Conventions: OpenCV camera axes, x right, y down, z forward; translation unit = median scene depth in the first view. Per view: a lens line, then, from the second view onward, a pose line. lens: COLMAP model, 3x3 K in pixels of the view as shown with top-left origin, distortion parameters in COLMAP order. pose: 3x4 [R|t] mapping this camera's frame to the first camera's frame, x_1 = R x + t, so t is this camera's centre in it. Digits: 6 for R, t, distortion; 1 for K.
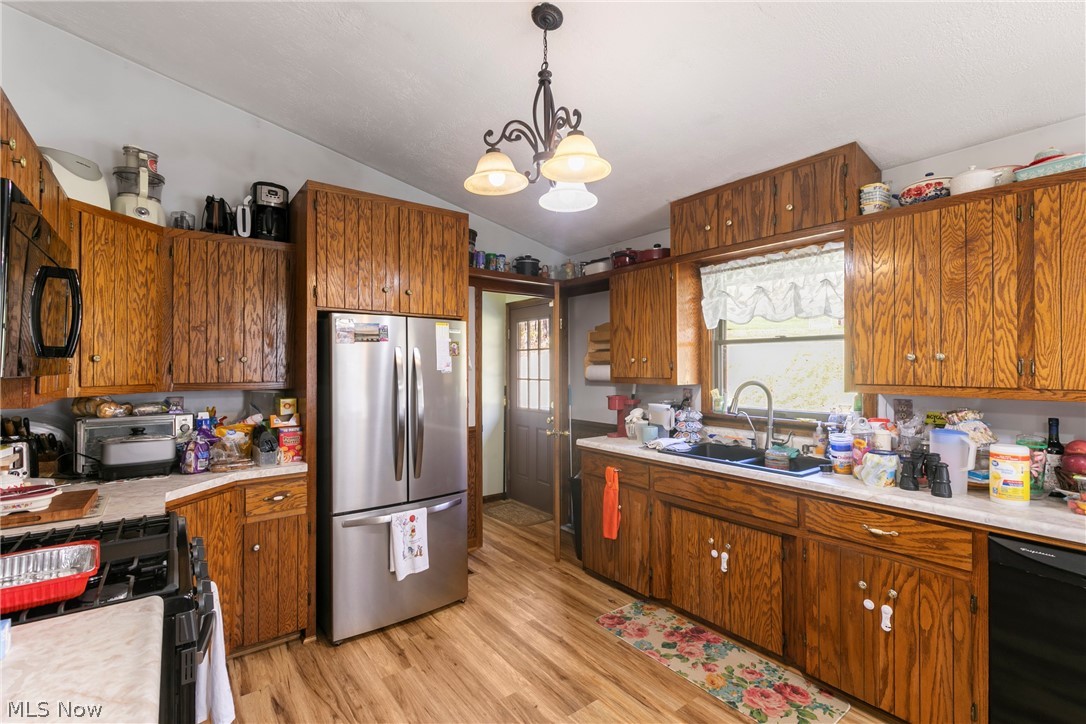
lens RADIAL K [[492.9, 0, 550.6], [0, 492.9, 365.3], [0, 0, 1]] dist [0.011770, -0.003050]
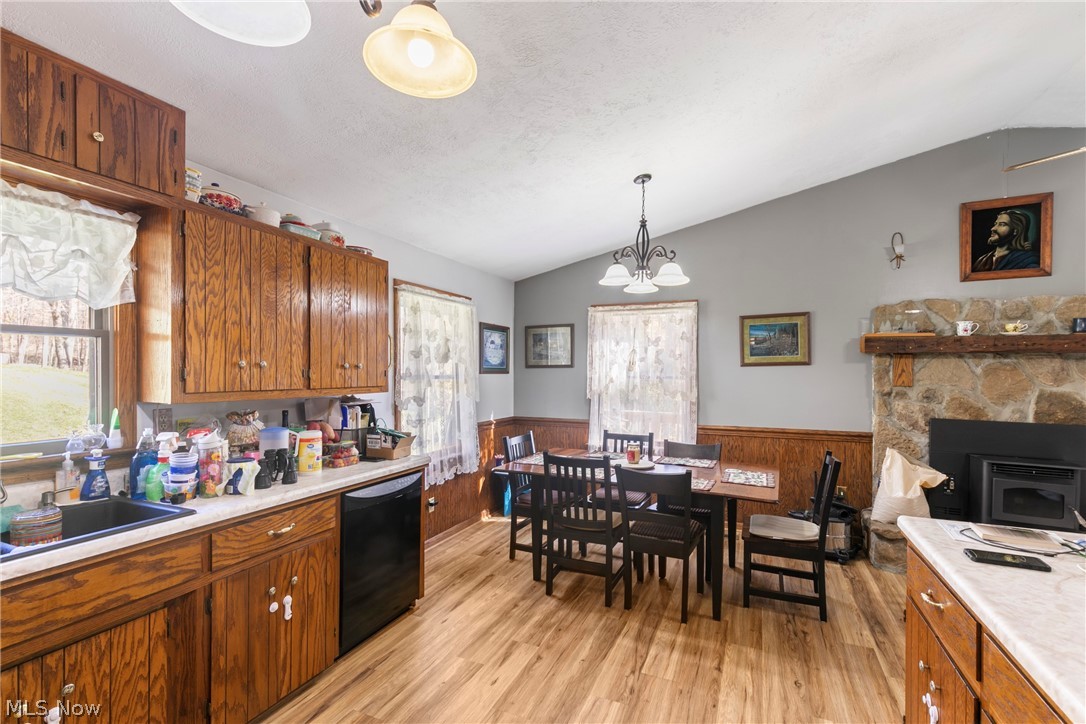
lens RADIAL K [[492.9, 0, 543.7], [0, 492.9, 373.1], [0, 0, 1]] dist [0.011770, -0.003050]
pose [[-0.481723, -0.003888, 0.876315, -0.380915], [-0.004706, 0.999987, 0.001850, -0.001553], [-0.876311, -0.003233, -0.481736, 0.747390]]
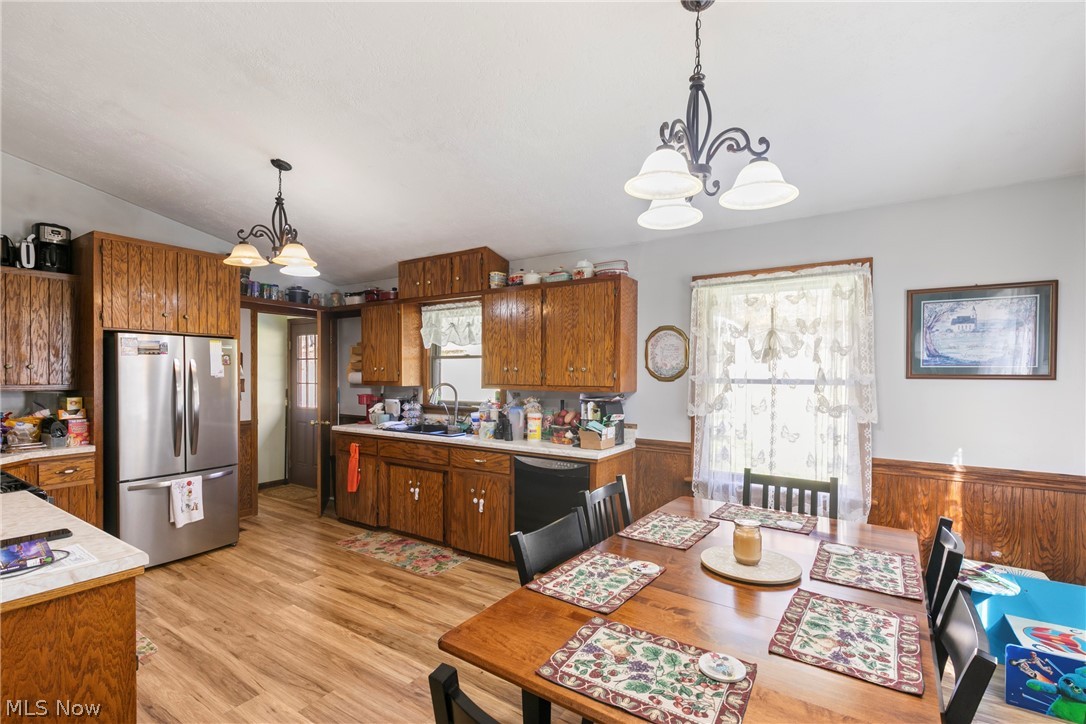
lens RADIAL K [[492.9, 0, 544.8], [0, 492.9, 377.4], [0, 0, 1]] dist [0.011770, -0.003050]
pose [[0.945253, 0.001246, 0.326335, 0.207474], [-0.005234, 0.999922, 0.011344, -0.006002], [-0.326296, -0.012431, 0.945186, -0.631444]]
